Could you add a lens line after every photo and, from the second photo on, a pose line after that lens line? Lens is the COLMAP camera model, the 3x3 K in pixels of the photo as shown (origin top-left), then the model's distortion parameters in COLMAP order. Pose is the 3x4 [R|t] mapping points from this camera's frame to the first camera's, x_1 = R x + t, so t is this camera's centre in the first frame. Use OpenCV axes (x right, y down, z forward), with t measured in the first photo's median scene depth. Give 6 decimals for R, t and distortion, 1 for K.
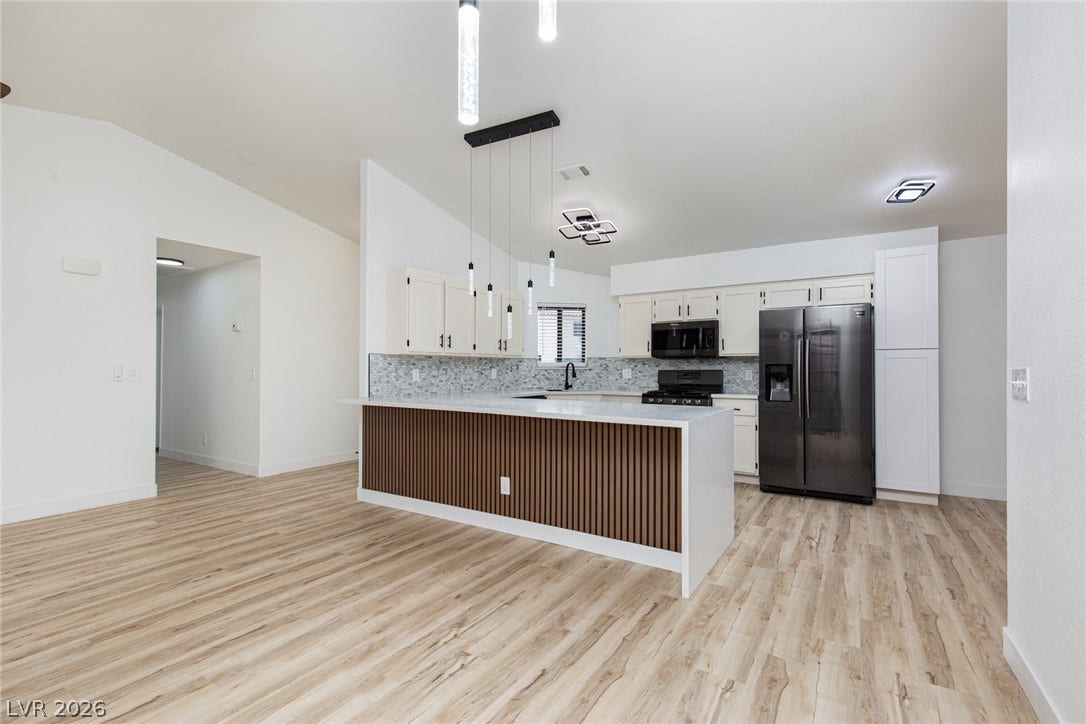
lens RADIAL K [[498.5, 0, 444.1], [0, 498.5, 365.8], [0, 0, 1]] dist [-0.000178, -0.000135]
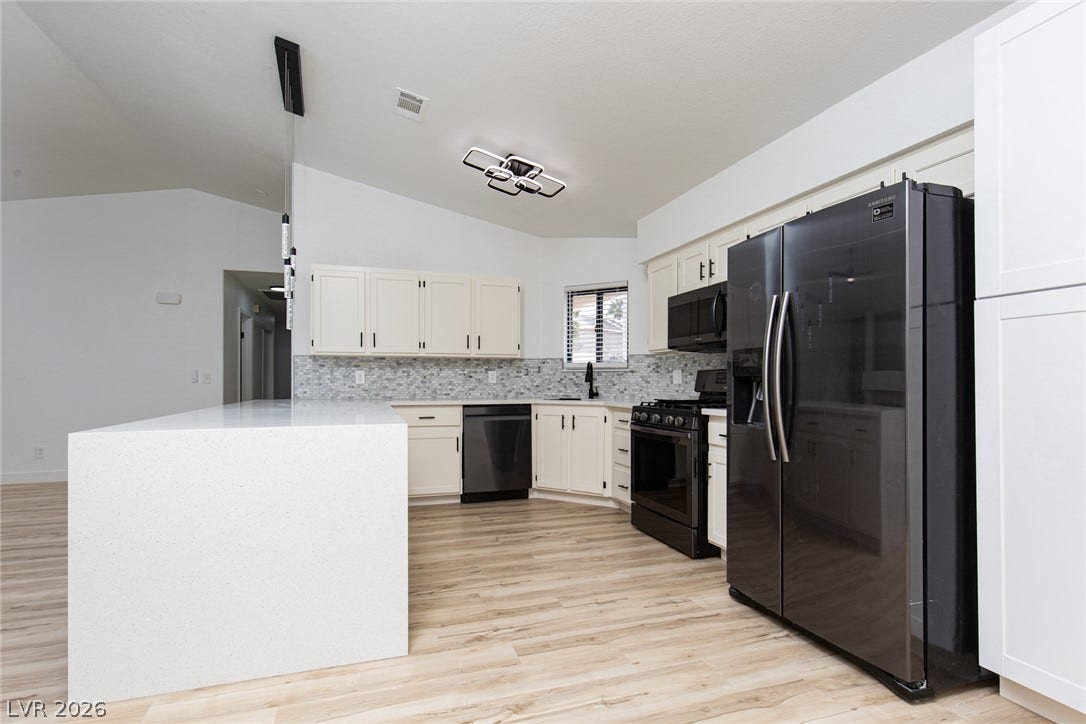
lens RADIAL K [[466.7, 0, 494.9], [0, 466.7, 380.0], [0, 0, 1]] dist [0.001063, -0.000035]
pose [[0.814302, -0.001155, -0.580440, 0.664051], [0.003631, 0.999989, 0.003103, 0.021450], [0.580430, -0.004635, 0.814297, 0.427358]]
